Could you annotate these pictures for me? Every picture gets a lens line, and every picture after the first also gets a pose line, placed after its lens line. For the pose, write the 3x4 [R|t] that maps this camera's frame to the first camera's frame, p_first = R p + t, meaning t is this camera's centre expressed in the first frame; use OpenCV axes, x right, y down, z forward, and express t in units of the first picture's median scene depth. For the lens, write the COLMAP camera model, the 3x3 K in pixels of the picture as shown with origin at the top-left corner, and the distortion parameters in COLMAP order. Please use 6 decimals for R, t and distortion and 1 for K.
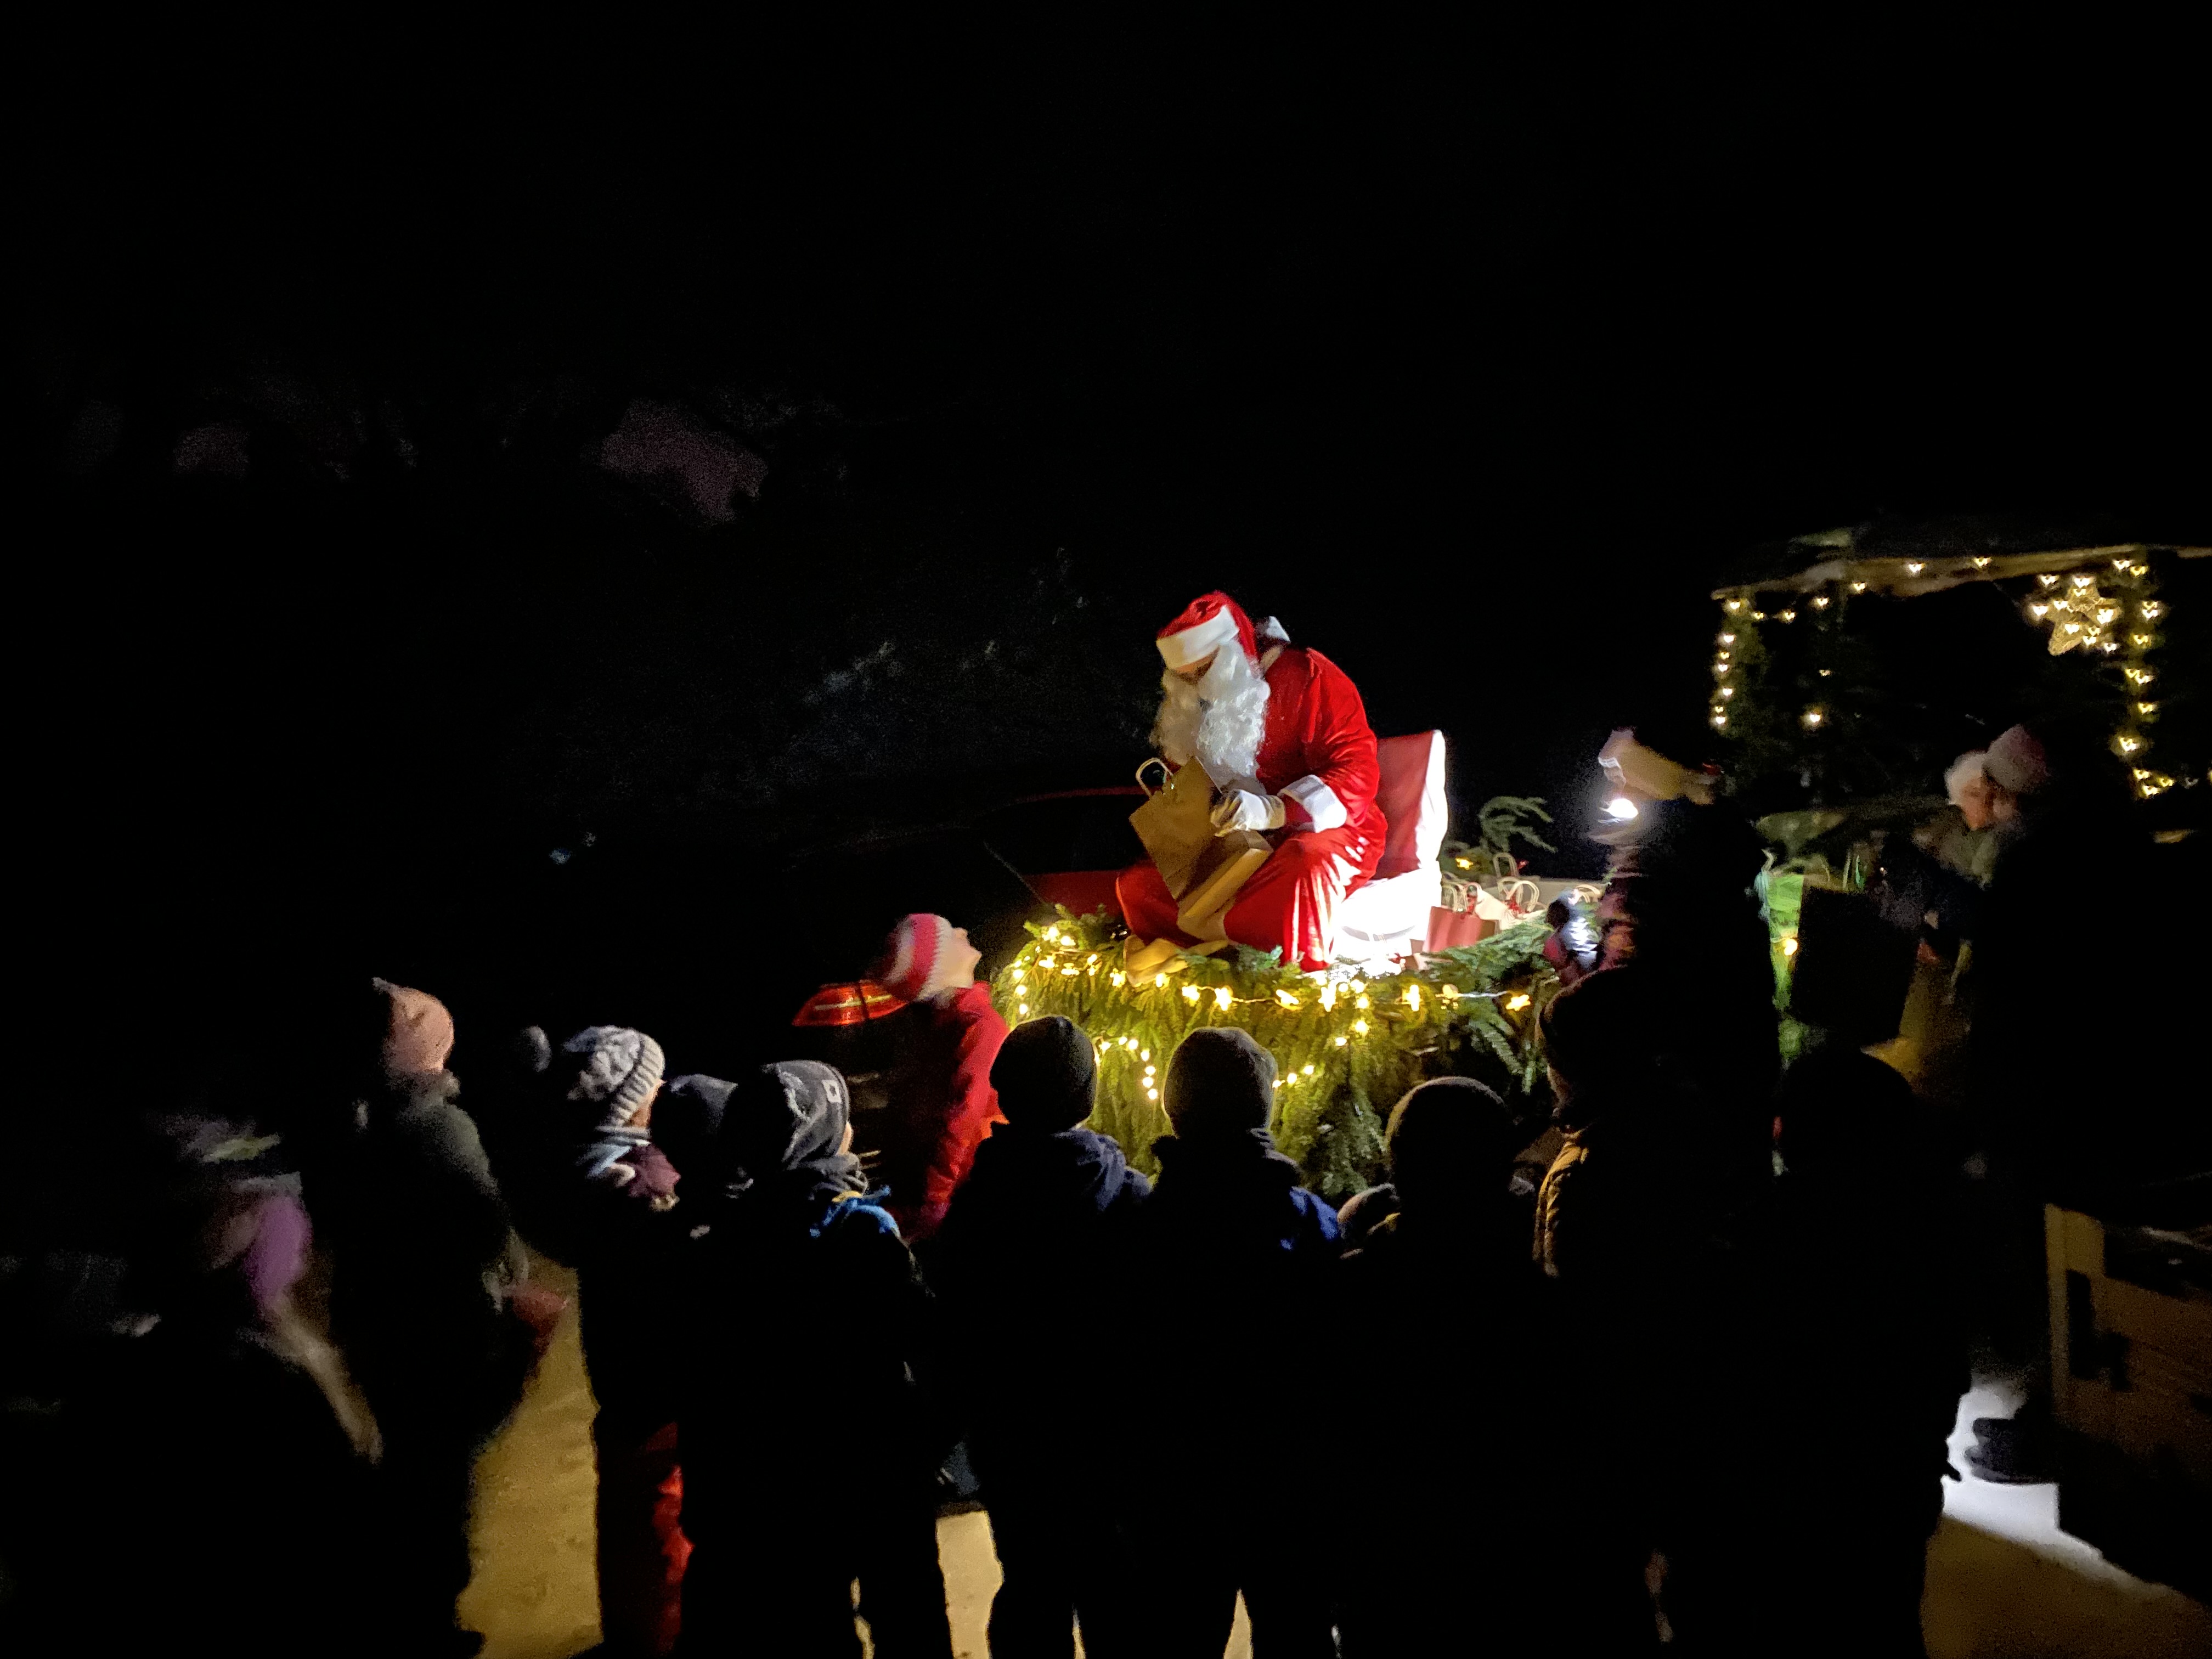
lens RADIAL K [[1620.1, 0, 1124.9], [0, 1620.1, 828.1], [0, 0, 1]] dist [0.131587, -0.236854]
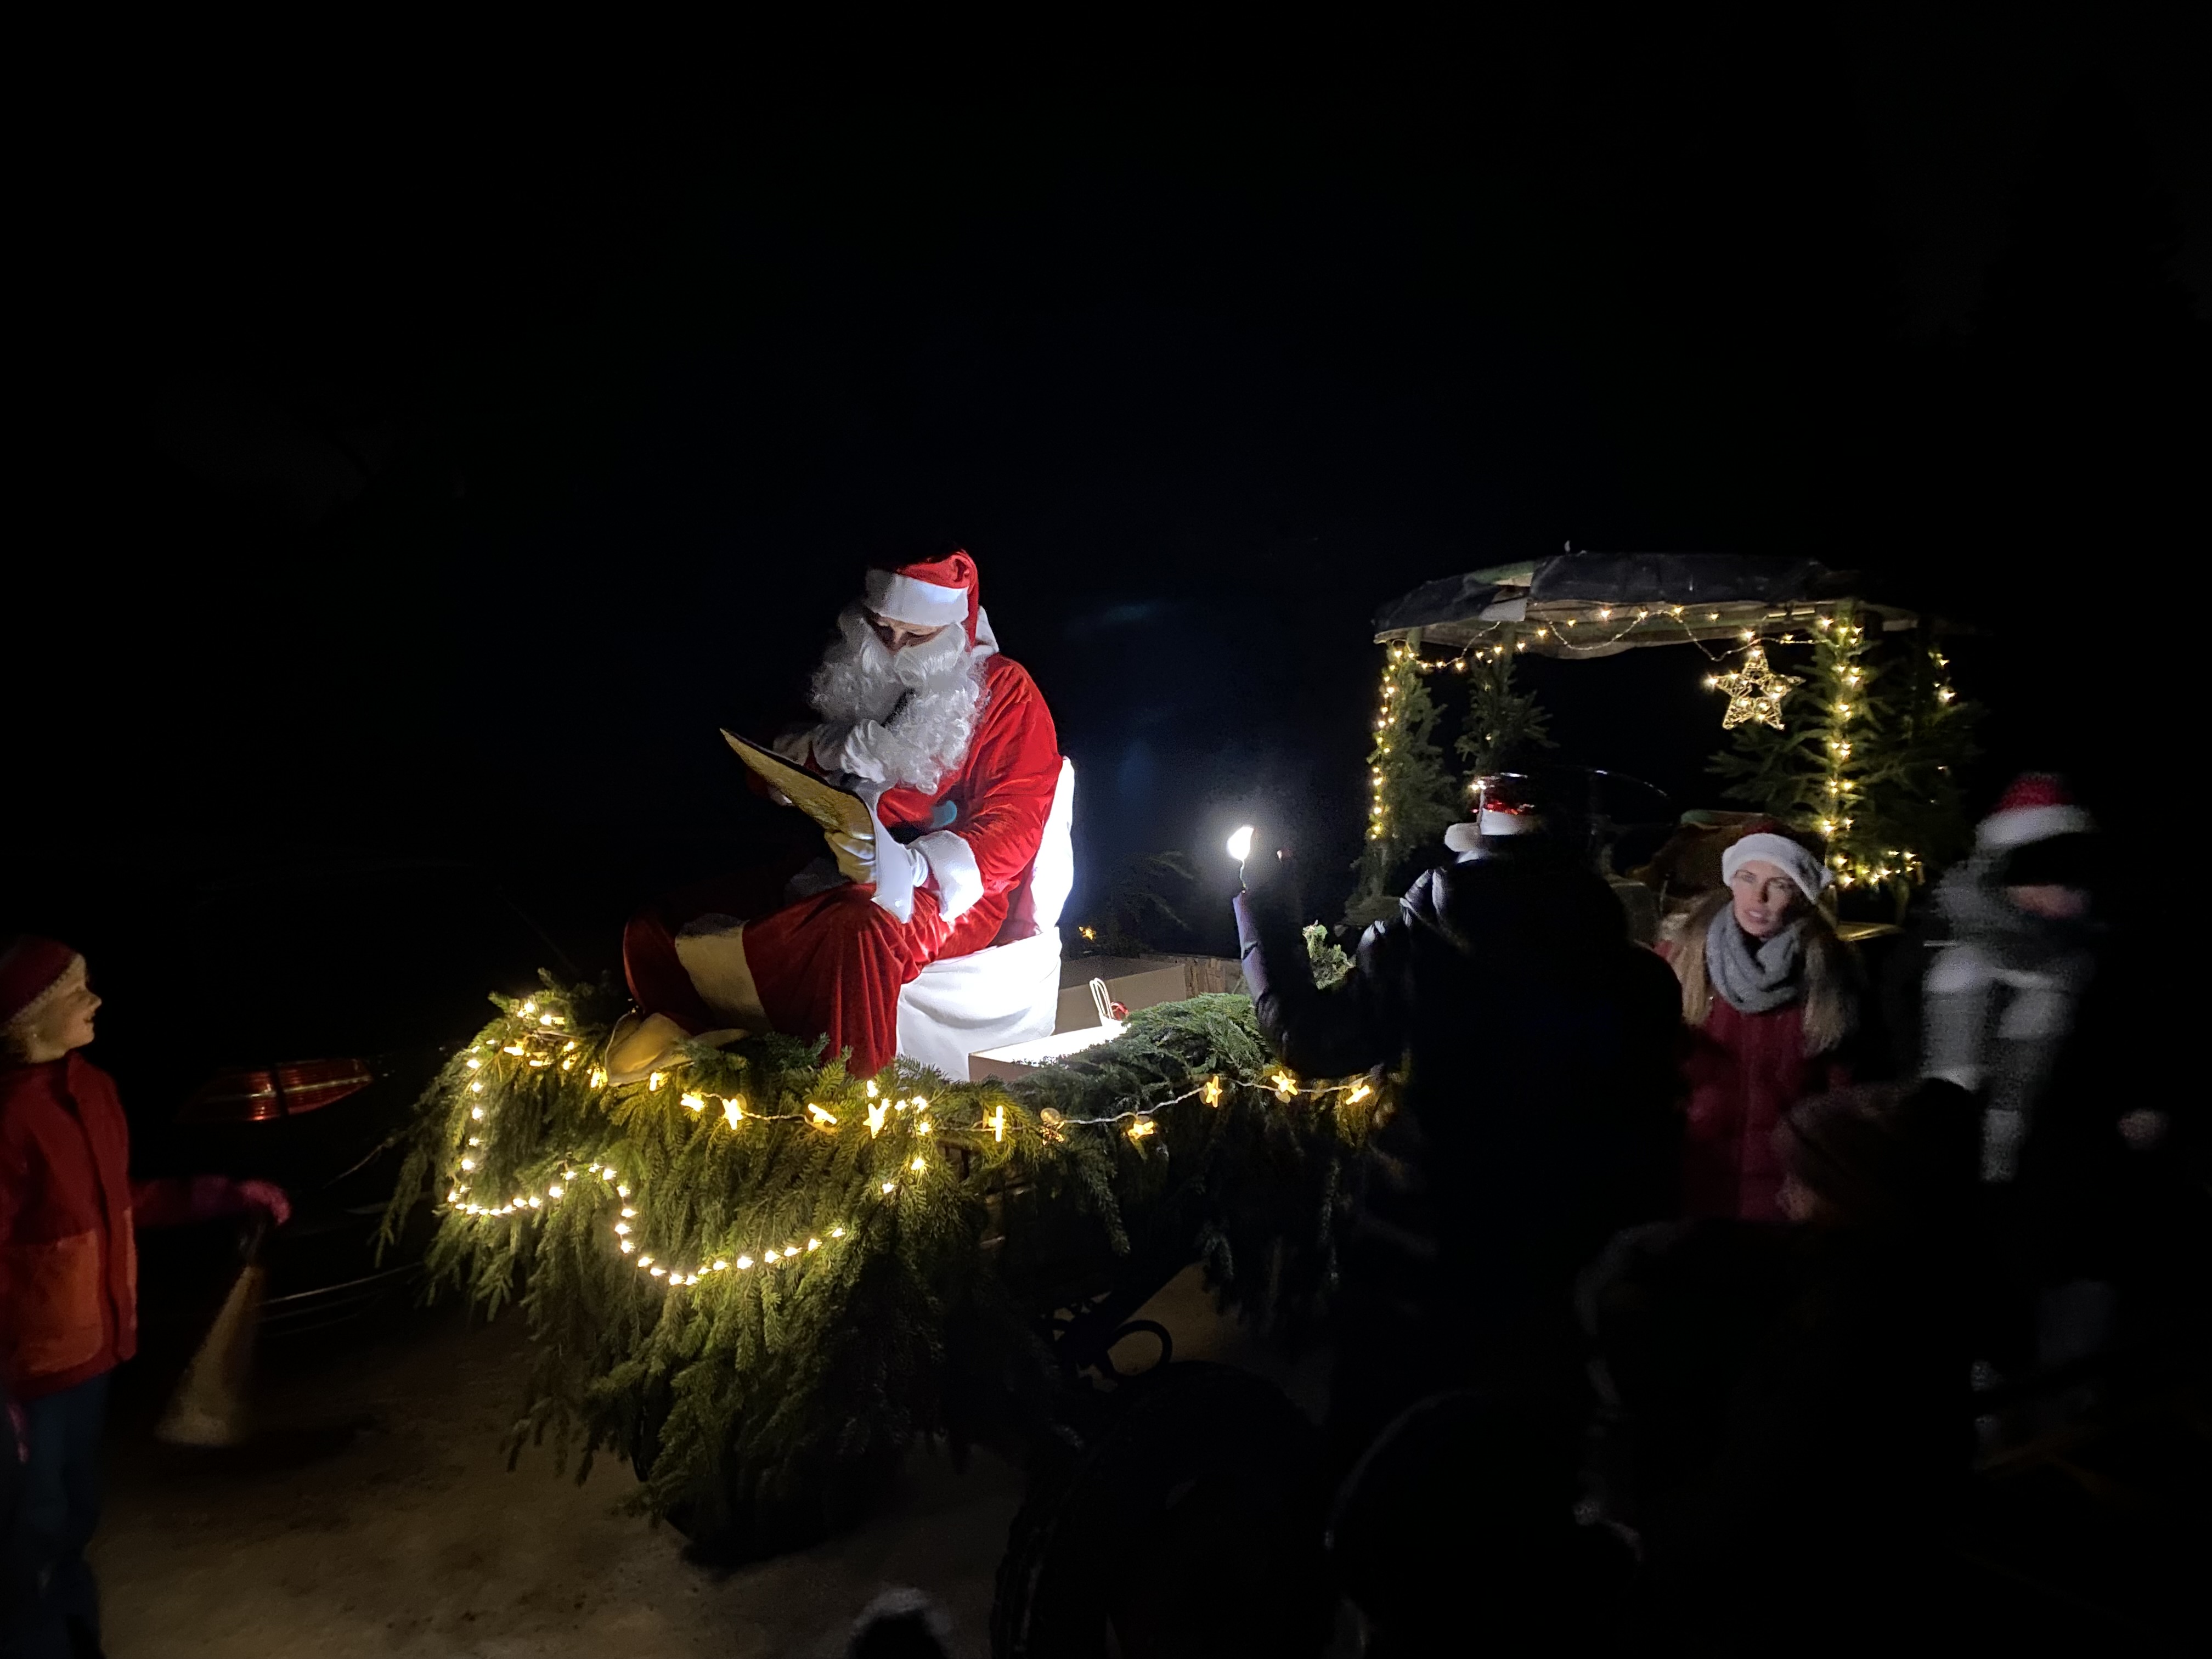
lens RADIAL K [[1620.1, 0, 1124.9], [0, 1620.1, 828.1], [0, 0, 1]] dist [0.131587, -0.236854]
pose [[0.975209, 0.051493, 0.215213, 0.058491], [-0.042459, 0.998020, -0.046398, 0.007869], [-0.217176, 0.036110, 0.975464, 0.242748]]
